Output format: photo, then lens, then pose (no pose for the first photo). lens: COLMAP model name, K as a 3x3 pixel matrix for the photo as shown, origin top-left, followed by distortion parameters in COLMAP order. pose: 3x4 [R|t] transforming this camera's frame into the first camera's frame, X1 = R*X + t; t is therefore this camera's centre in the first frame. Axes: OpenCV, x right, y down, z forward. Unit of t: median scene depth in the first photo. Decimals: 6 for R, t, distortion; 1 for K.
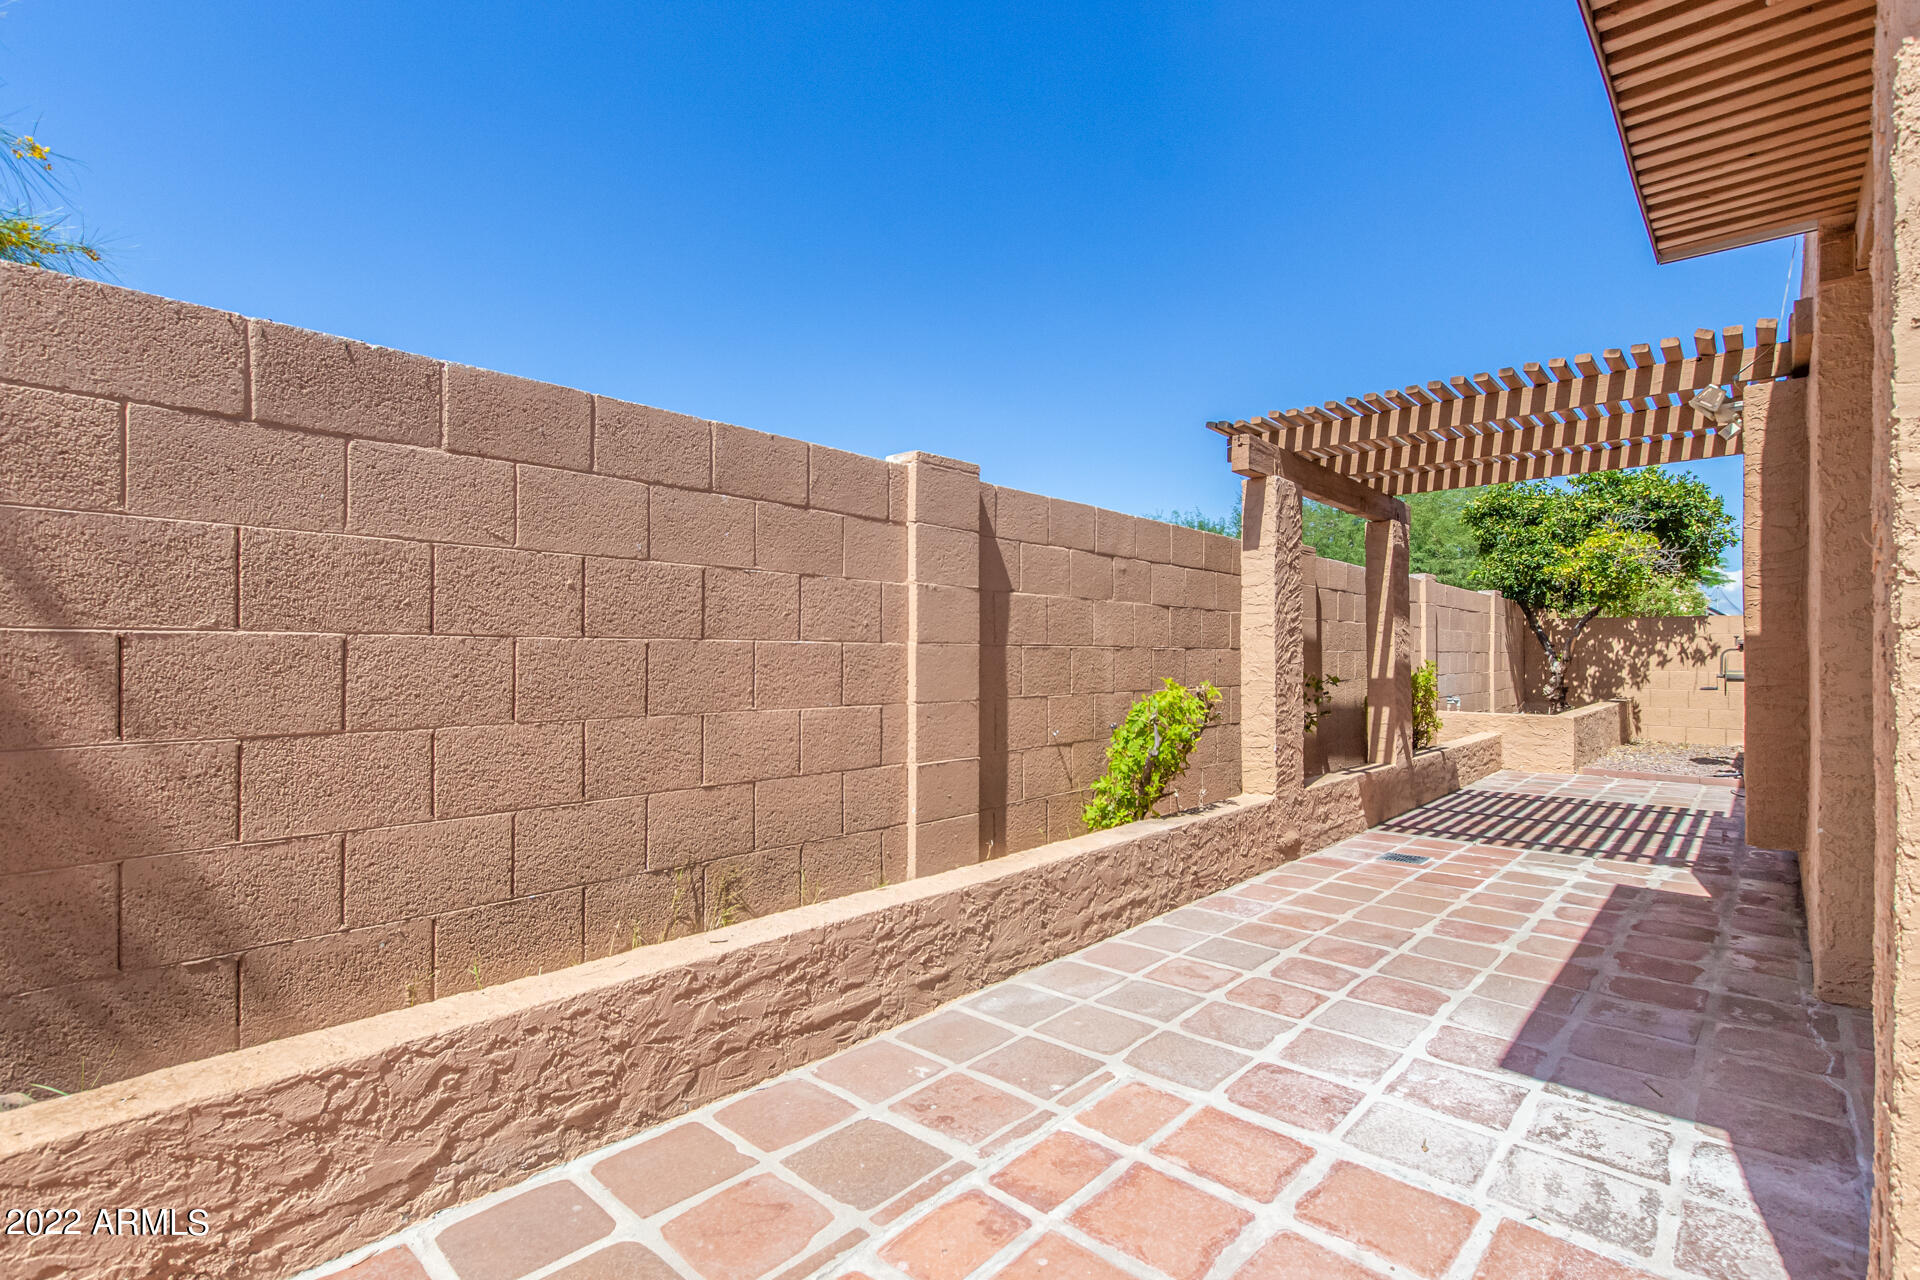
lens RADIAL K [[894.0, 0, 958.9], [0, 894.0, 652.5], [0, 0, 1]] dist [0.007314, -0.003726]
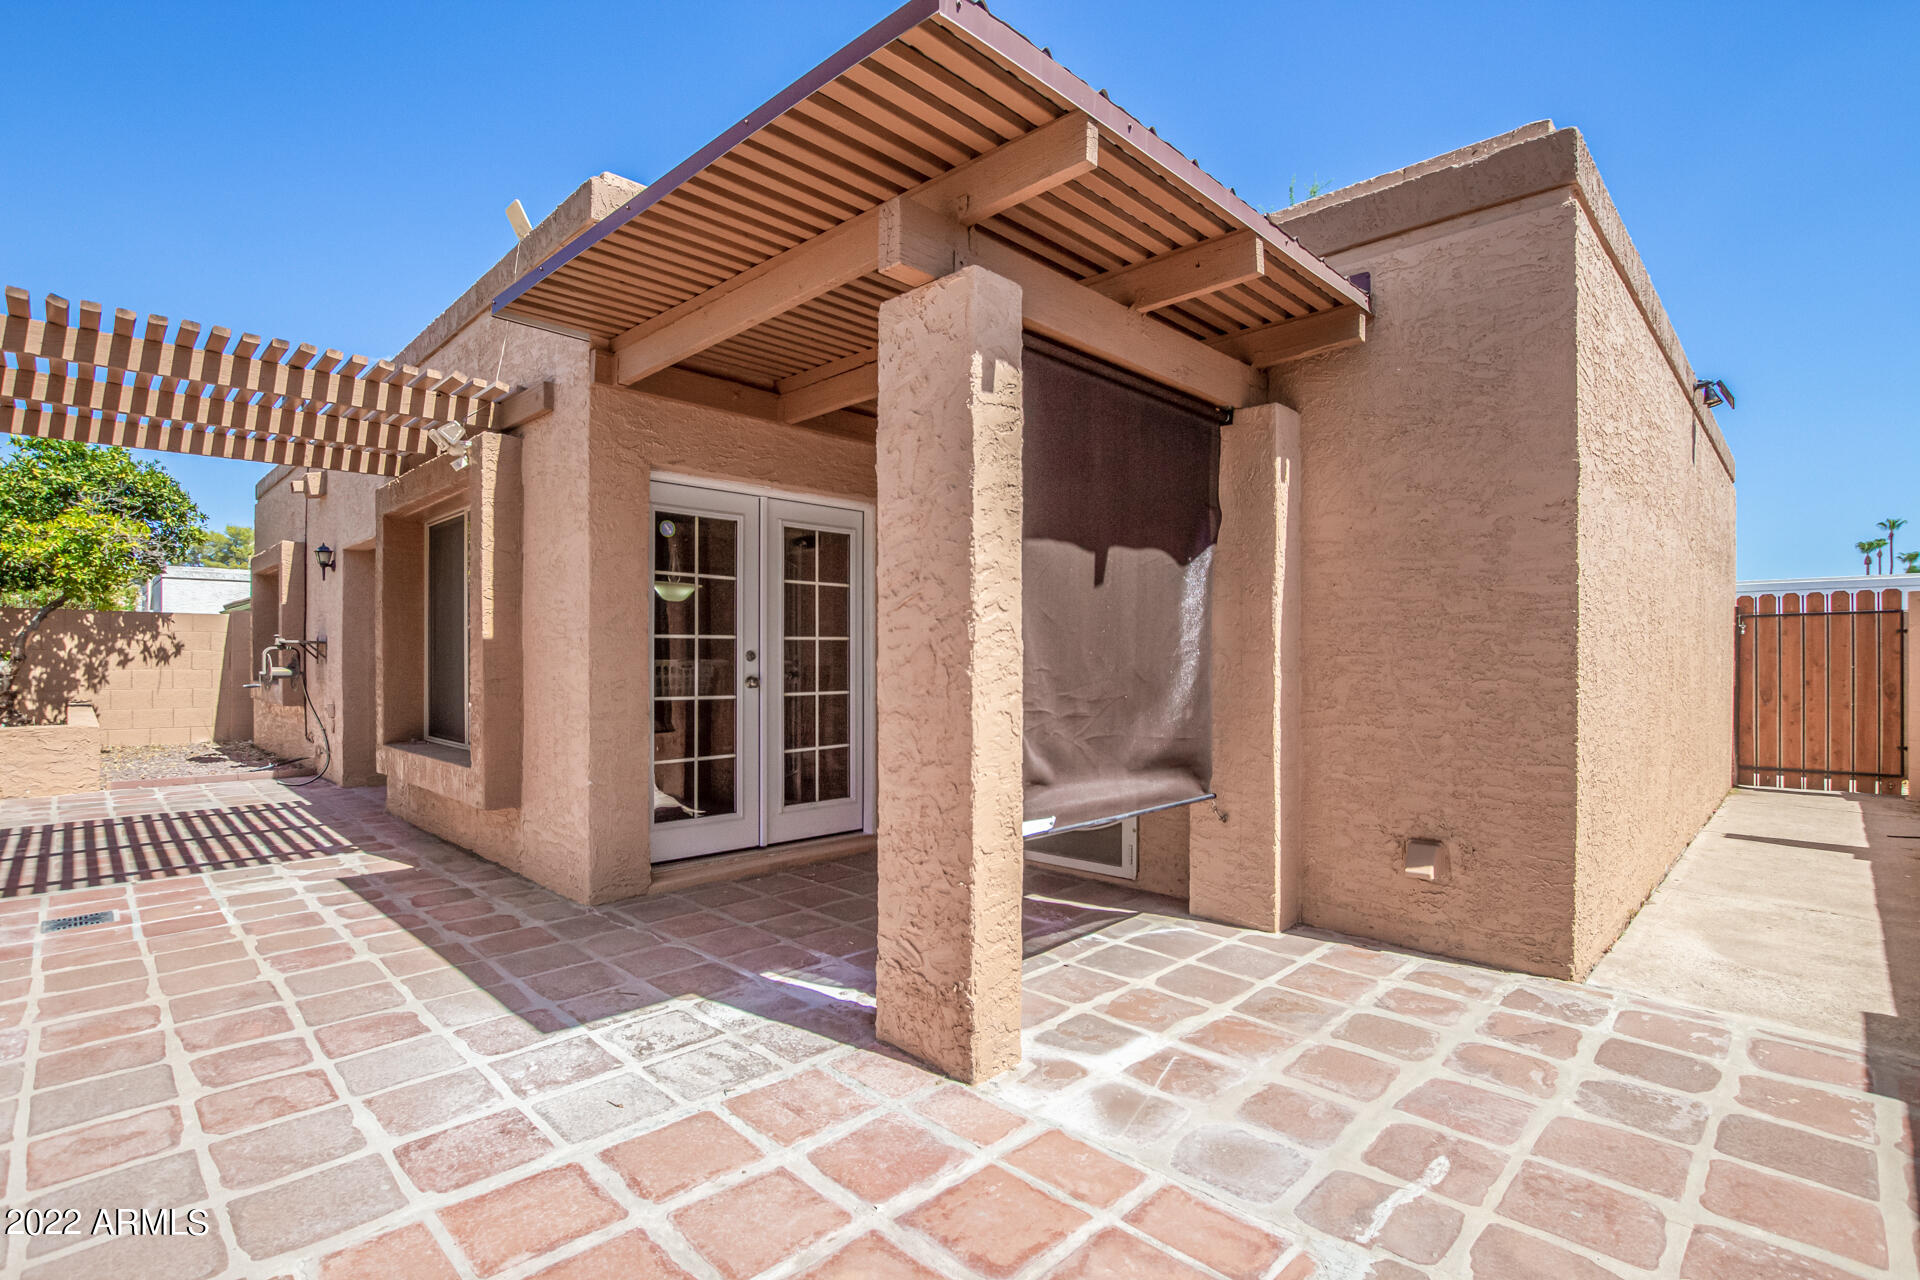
lens RADIAL K [[894.0, 0, 968.3], [0, 894.0, 648.2], [0, 0, 1]] dist [0.007314, -0.003726]
pose [[0.038490, 0.011759, 0.999190, -0.326248], [-0.007975, 0.999903, -0.011460, 0.002606], [-0.999227, -0.007527, 0.038580, 0.311372]]
